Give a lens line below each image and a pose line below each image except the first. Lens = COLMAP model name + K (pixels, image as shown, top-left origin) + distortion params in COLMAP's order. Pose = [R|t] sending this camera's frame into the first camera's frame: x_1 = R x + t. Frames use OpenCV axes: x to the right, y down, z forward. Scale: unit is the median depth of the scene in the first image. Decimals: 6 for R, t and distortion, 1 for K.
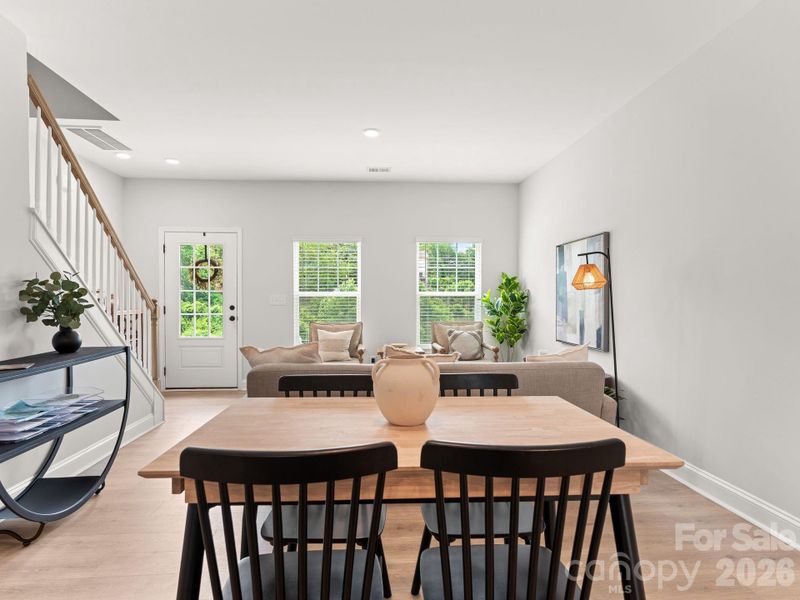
lens RADIAL K [[446.7, 0, 386.2], [0, 446.7, 302.3], [0, 0, 1]] dist [0.000056, -0.000576]
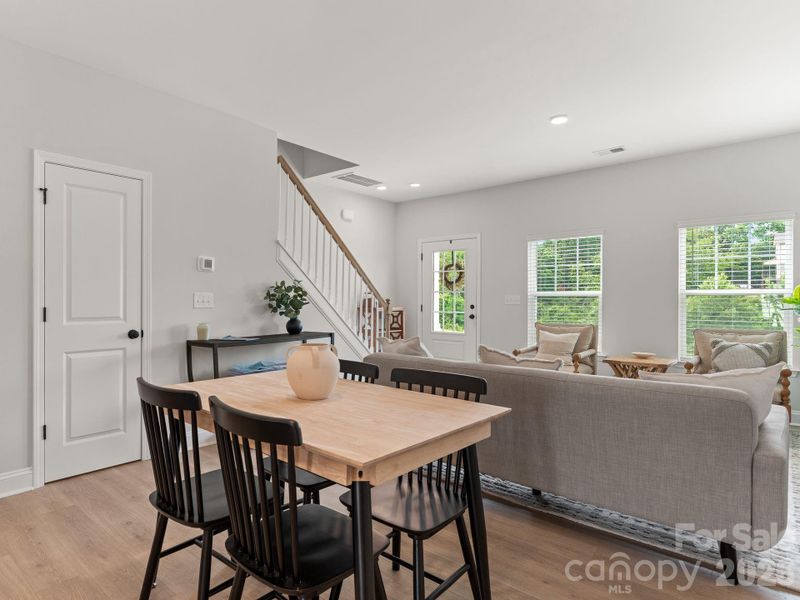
lens RADIAL K [[439.2, 0, 364.1], [0, 439.2, 299.0], [0, 0, 1]] dist [-0.001489, -0.000615]
pose [[0.714061, 0.001430, -0.700082, 0.241487], [-0.006334, 0.999970, -0.004417, -0.000422], [0.700055, 0.007588, 0.714049, 0.053028]]
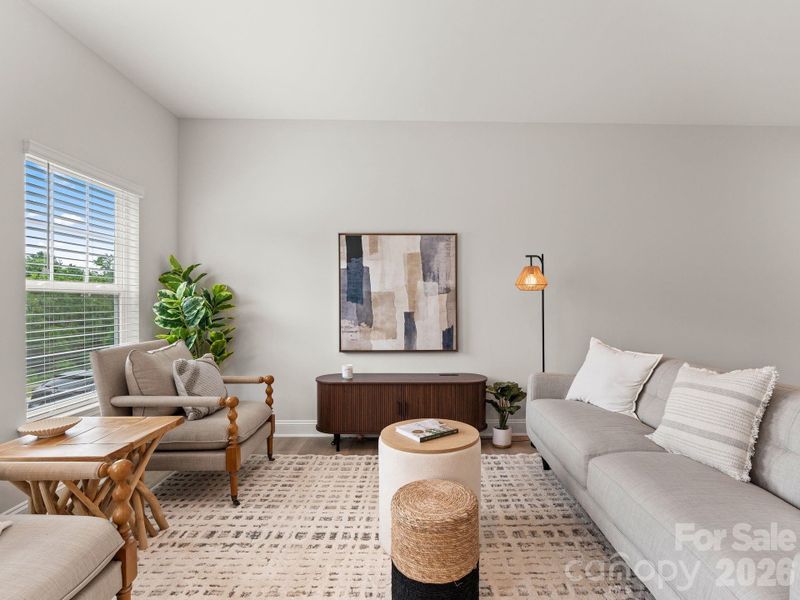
lens RADIAL K [[408.2, 0, 400.0], [0, 408.2, 300.0], [0, 0, 1]] dist [0.000088, 0.000007]
pose [[0.060827, 0.001337, 0.998147, -0.302035], [0.005802, 0.999982, -0.001693, -0.003820], [-0.998131, 0.005894, 0.060818, 0.734868]]
